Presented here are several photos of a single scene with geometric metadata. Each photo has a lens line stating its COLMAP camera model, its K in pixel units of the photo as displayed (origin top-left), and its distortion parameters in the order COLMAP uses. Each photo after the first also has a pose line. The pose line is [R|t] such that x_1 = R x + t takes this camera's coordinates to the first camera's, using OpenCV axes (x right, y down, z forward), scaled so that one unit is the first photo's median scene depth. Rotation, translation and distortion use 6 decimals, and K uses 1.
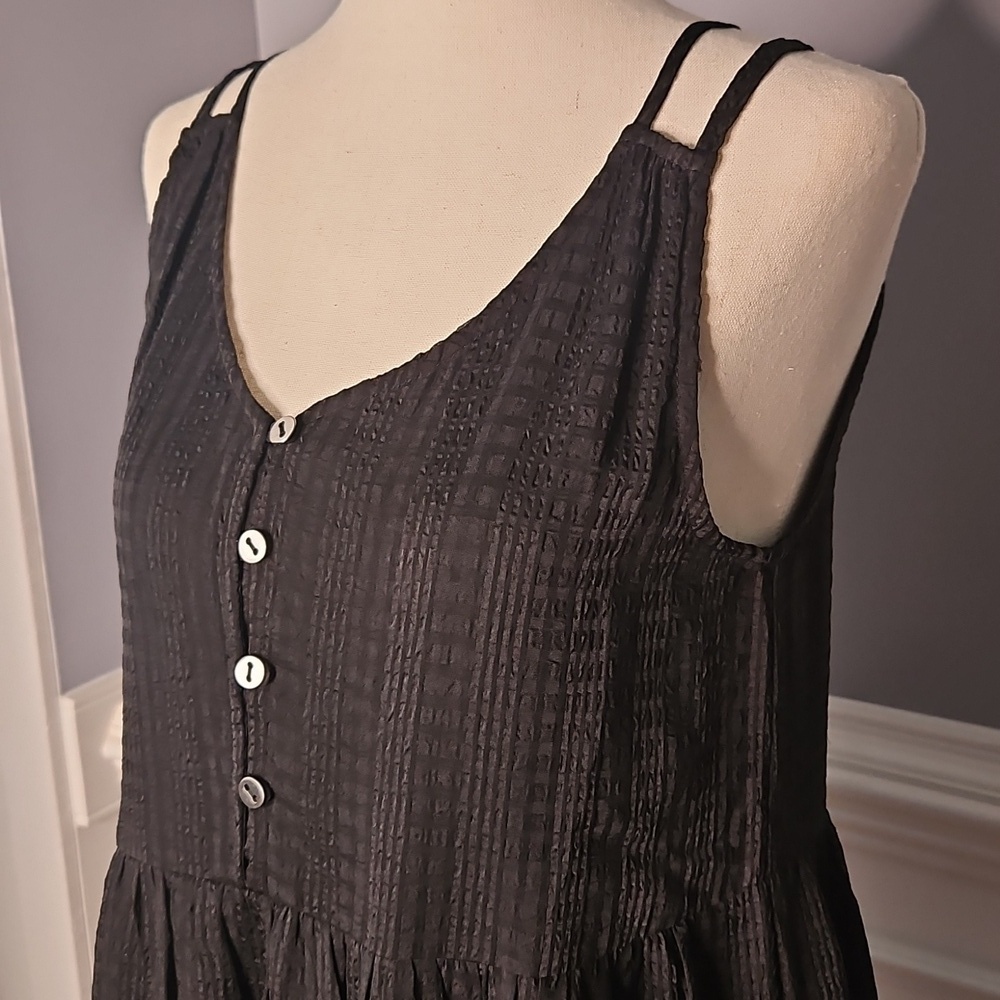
lens RADIAL K [[1582.9, 0, 500.0], [0, 1582.9, 500.0], [0, 0, 1]] dist [0.096909, -0.025847]
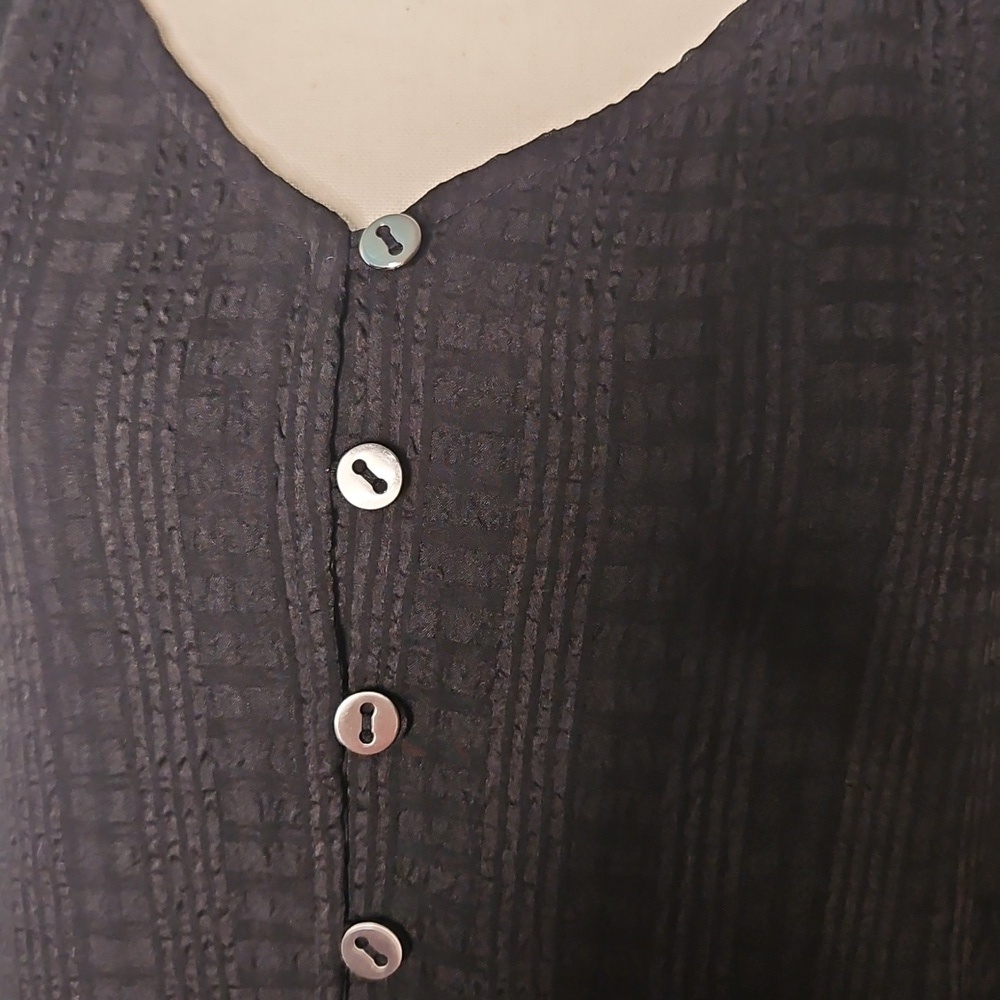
lens RADIAL K [[1582.9, 0, 500.0], [0, 1582.9, 500.0], [0, 0, 1]] dist [0.096909, -0.025847]
pose [[0.908631, -0.119219, 0.400221, -0.314587], [0.103419, 0.992770, 0.060934, 0.010200], [-0.404592, -0.013976, 0.914391, 0.517618]]
